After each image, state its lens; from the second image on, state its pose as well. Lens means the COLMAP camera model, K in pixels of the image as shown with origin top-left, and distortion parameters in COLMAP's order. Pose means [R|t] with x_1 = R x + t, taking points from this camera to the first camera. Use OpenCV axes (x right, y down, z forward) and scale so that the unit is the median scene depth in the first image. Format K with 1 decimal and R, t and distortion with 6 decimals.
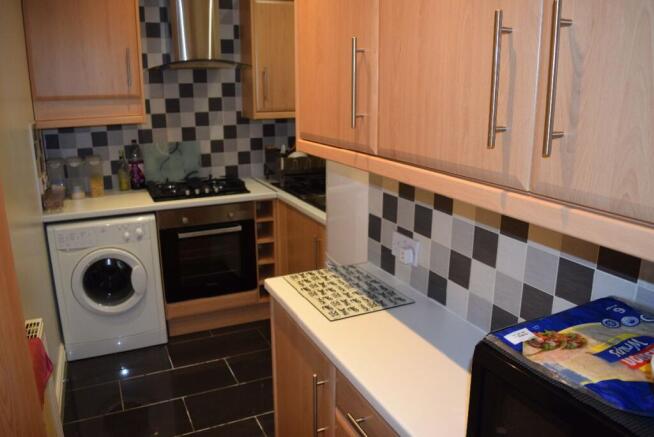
lens RADIAL K [[511.3, 0, 327.0], [0, 511.3, 218.5], [0, 0, 1]] dist [-0.076175, -0.008161]
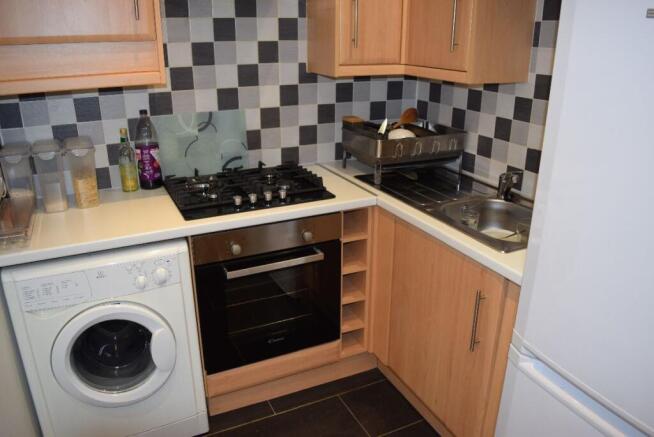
lens RADIAL K [[511.3, 0, 327.0], [0, 511.3, 218.5], [0, 0, 1]] dist [-0.076175, -0.008161]
pose [[0.999907, 0.000370, 0.013633, -0.163904], [-0.001709, 0.995147, 0.098383, -0.084079], [-0.013531, -0.098397, 0.995055, 0.364916]]
